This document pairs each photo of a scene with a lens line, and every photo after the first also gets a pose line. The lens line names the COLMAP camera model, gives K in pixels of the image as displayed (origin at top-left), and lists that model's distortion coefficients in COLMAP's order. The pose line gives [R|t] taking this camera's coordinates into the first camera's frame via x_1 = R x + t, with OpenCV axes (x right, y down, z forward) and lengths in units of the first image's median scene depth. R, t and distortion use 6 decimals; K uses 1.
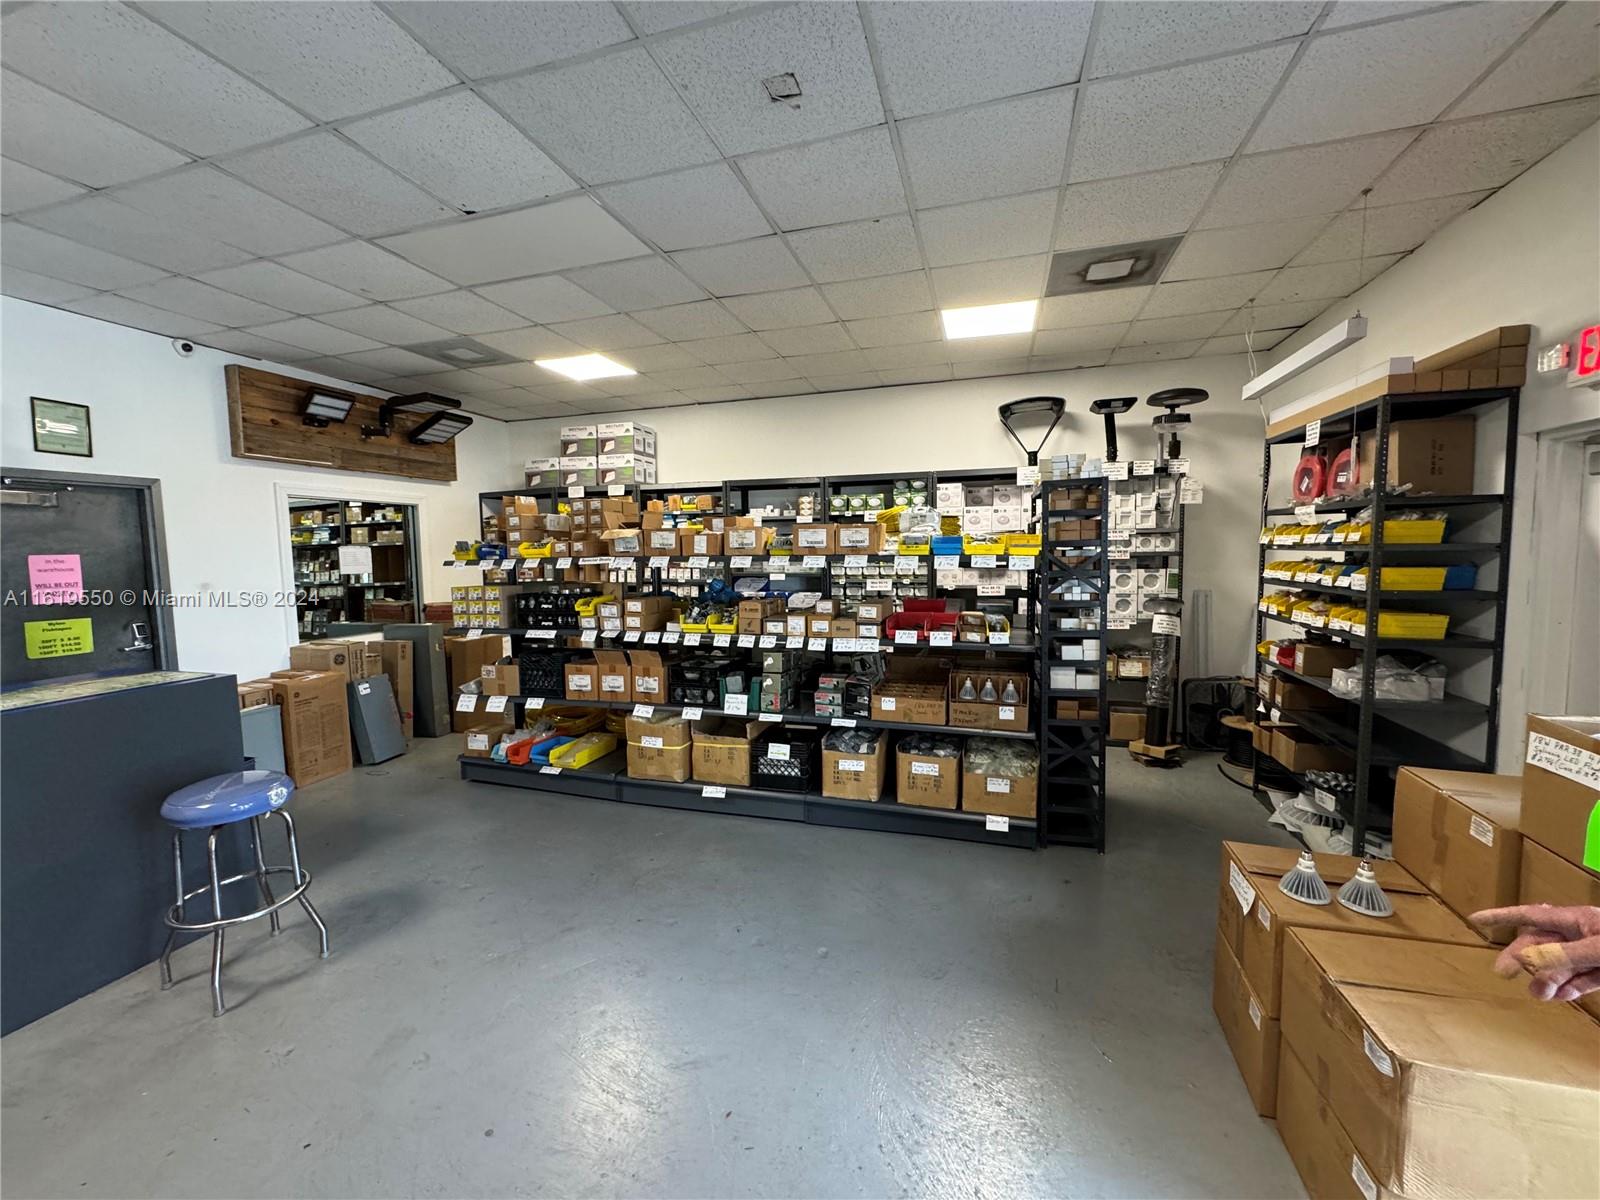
lens RADIAL K [[637.6, 0, 800.0], [0, 637.6, 600.0], [0, 0, 1]] dist [-0.000005, 0.000046]
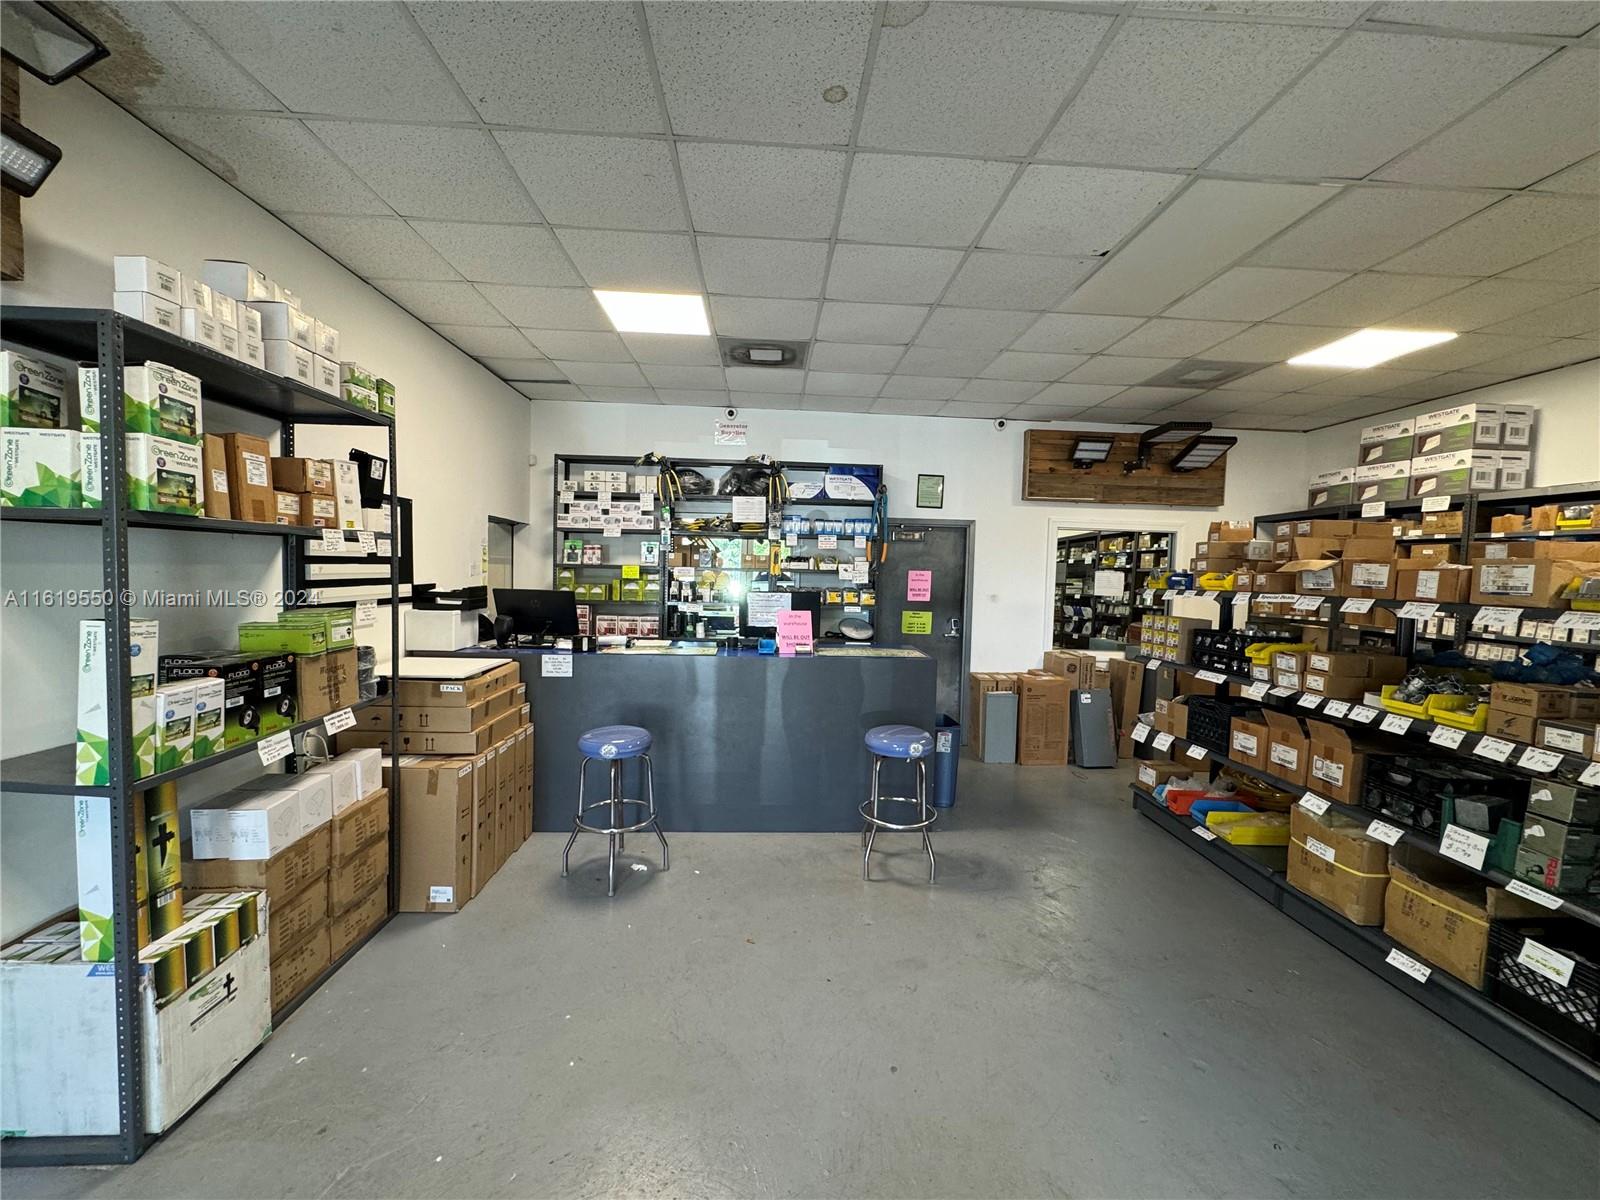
lens RADIAL K [[637.6, 0, 800.0], [0, 637.6, 600.0], [0, 0, 1]] dist [-0.000005, 0.000046]
pose [[0.343073, 0.073045, -0.936464, 0.213960], [-0.109392, 0.993295, 0.037402, -0.022429], [0.932917, 0.089610, 0.348763, 0.150923]]
